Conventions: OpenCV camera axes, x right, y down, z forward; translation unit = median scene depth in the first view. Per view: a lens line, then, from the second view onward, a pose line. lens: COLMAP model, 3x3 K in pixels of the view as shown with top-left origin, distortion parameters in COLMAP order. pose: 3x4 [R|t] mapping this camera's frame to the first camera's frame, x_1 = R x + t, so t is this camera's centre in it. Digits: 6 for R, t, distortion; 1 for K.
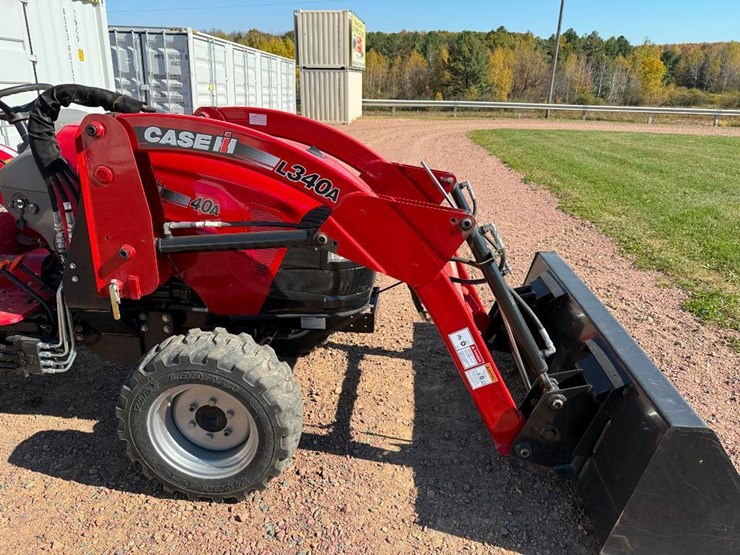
lens RADIAL K [[518.3, 0, 370.2], [0, 518.3, 275.8], [0, 0, 1]] dist [0.037077, -0.057156]
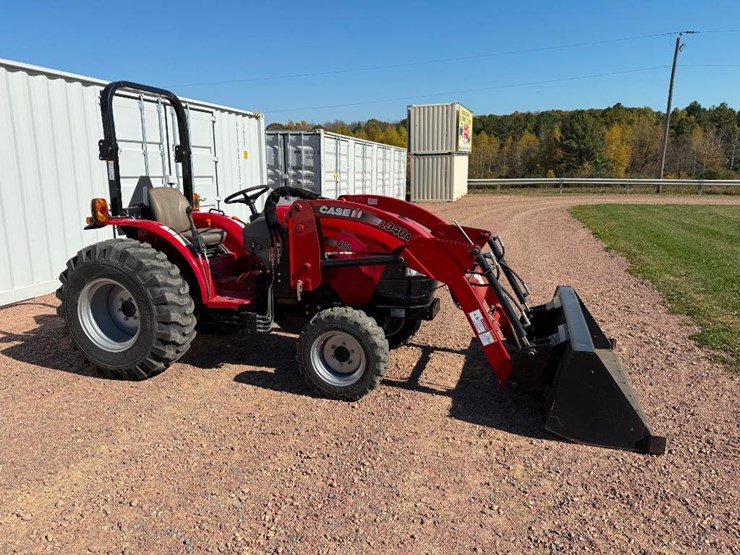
lens RADIAL K [[510.9, 0, 365.3], [0, 510.9, 279.6], [0, 0, 1]] dist [0.113182, -0.179112]
pose [[0.976483, 0.018084, -0.214835, 0.025296], [-0.046886, 0.990439, -0.129738, 0.034716], [0.210435, 0.136760, 0.967995, -0.119480]]
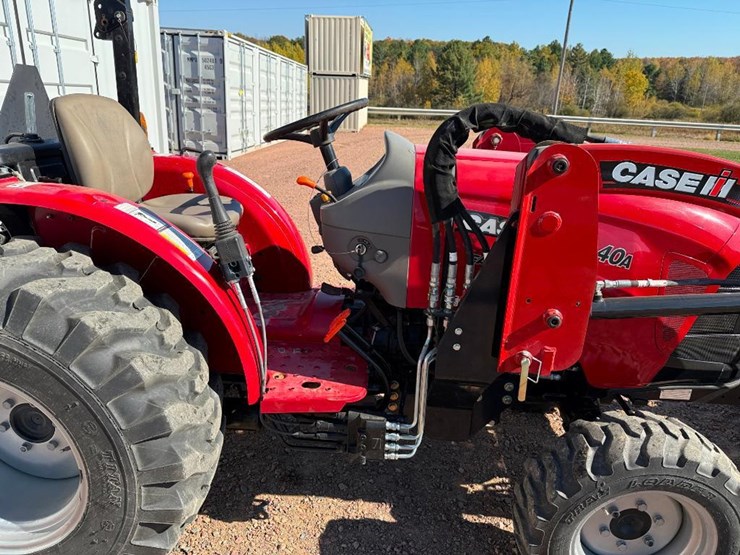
lens RADIAL K [[516.3, 0, 370.8], [0, 516.3, 281.3], [0, 0, 1]] dist [0.064373, -0.098099]
pose [[0.999354, 0.008656, 0.034869, -0.105192], [-0.008575, 0.999960, -0.002466, -0.013310], [-0.034889, 0.002165, 0.999389, 0.030895]]
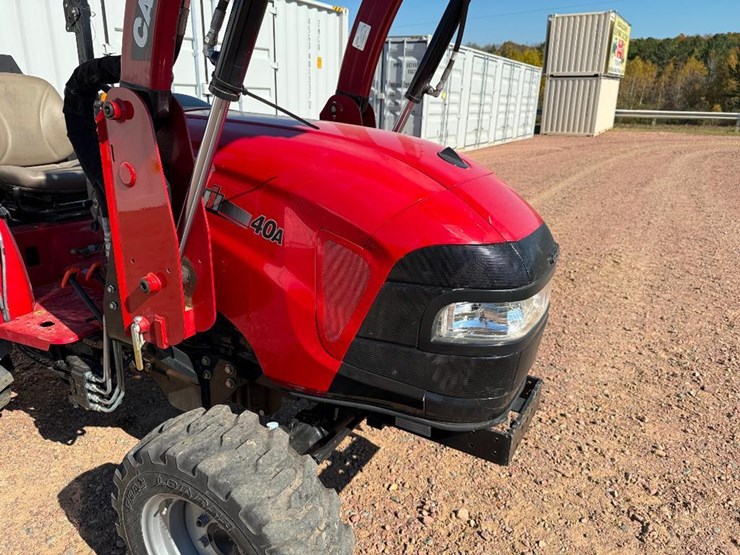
lens RADIAL K [[524.3, 0, 369.7], [0, 524.3, 276.7], [0, 0, 1]] dist [0.013409, -0.021129]
pose [[0.905028, 0.134013, -0.403688, 0.013472], [-0.142549, 0.989747, 0.008988, -0.014228], [0.400754, 0.049411, 0.914852, 0.062285]]
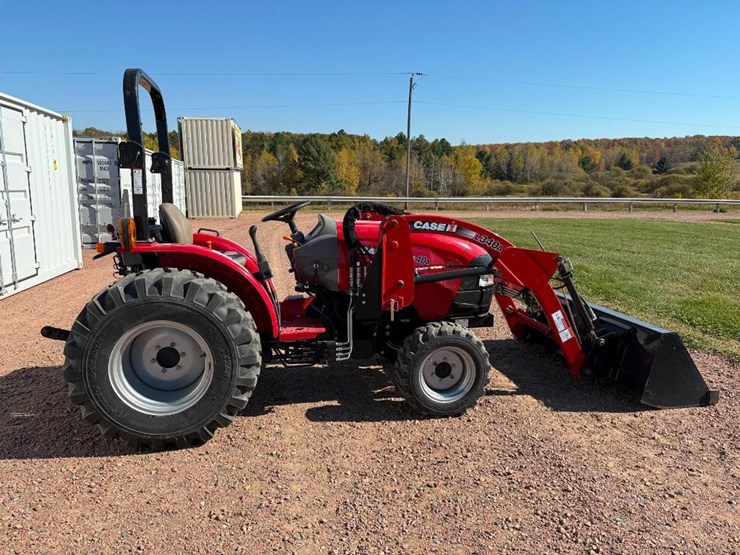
lens RADIAL K [[510.9, 0, 365.3], [0, 510.9, 279.6], [0, 0, 1]] dist [0.113182, -0.179112]
pose [[0.963255, -0.062972, 0.261101, -0.148998], [0.104110, 0.983666, -0.146844, 0.027963], [-0.247589, 0.168632, 0.954077, -0.107870]]
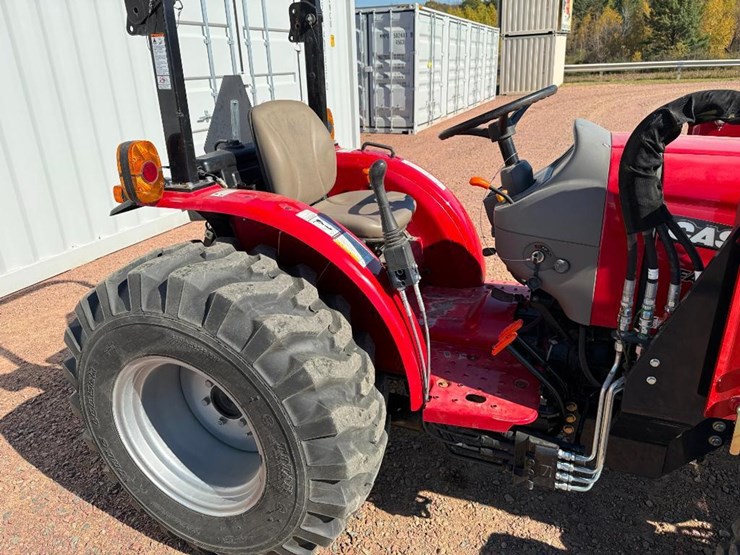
lens RADIAL K [[520.0, 0, 370.3], [0, 520.0, 273.7], [0, 0, 1]] dist [0.023868, -0.039205]
pose [[0.950931, 0.055852, -0.304319, -0.103482], [-0.042106, 0.997782, 0.051550, -0.021911], [0.306524, -0.036207, 0.951174, 0.036208]]
